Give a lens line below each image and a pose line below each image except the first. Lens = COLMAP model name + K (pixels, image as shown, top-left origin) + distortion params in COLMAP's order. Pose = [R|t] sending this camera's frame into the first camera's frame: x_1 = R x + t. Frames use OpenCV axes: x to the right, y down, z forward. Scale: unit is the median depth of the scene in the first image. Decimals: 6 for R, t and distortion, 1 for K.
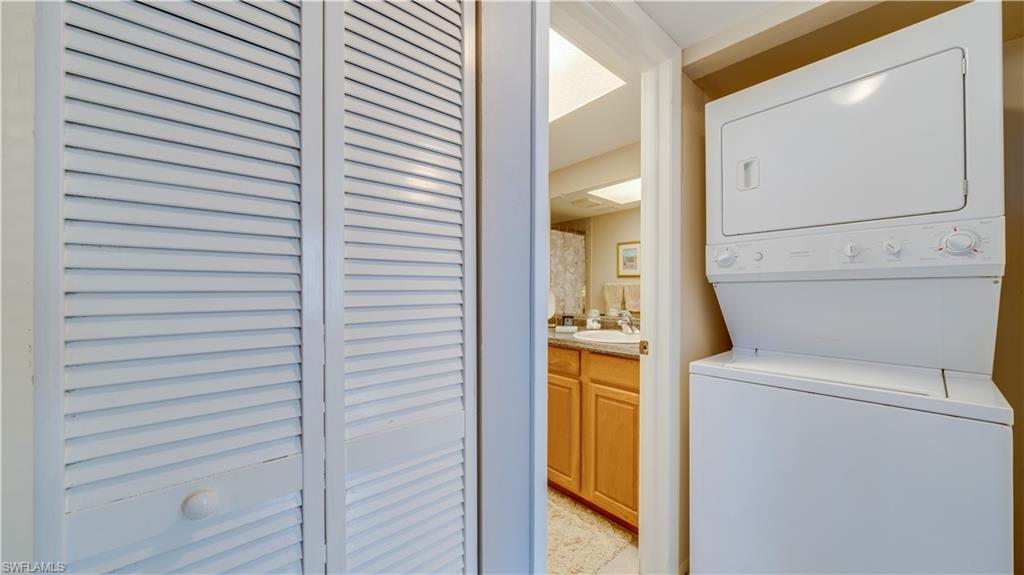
lens RADIAL K [[354.7, 0, 514.7], [0, 354.7, 289.5], [0, 0, 1]] dist [0.000271, -0.000035]
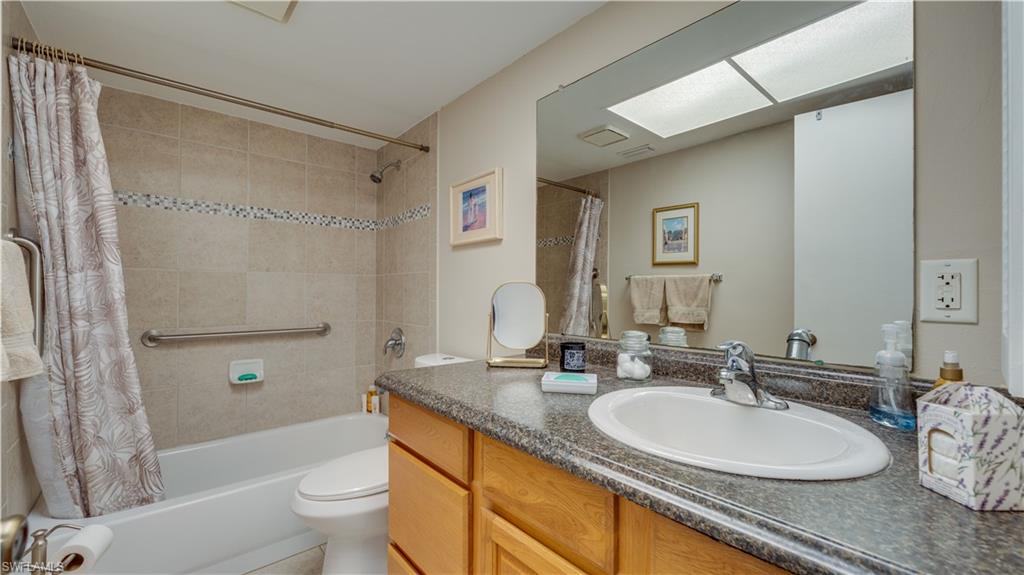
lens RADIAL K [[408.0, 0, 512.0], [0, 408.0, 287.5], [0, 0, 1]] dist [-0.001809, -0.000077]
pose [[0.999931, 0.005343, 0.010479, 0.066054], [-0.005362, 0.999984, 0.001724, 0.004536], [-0.010470, -0.001780, 0.999944, 0.474220]]
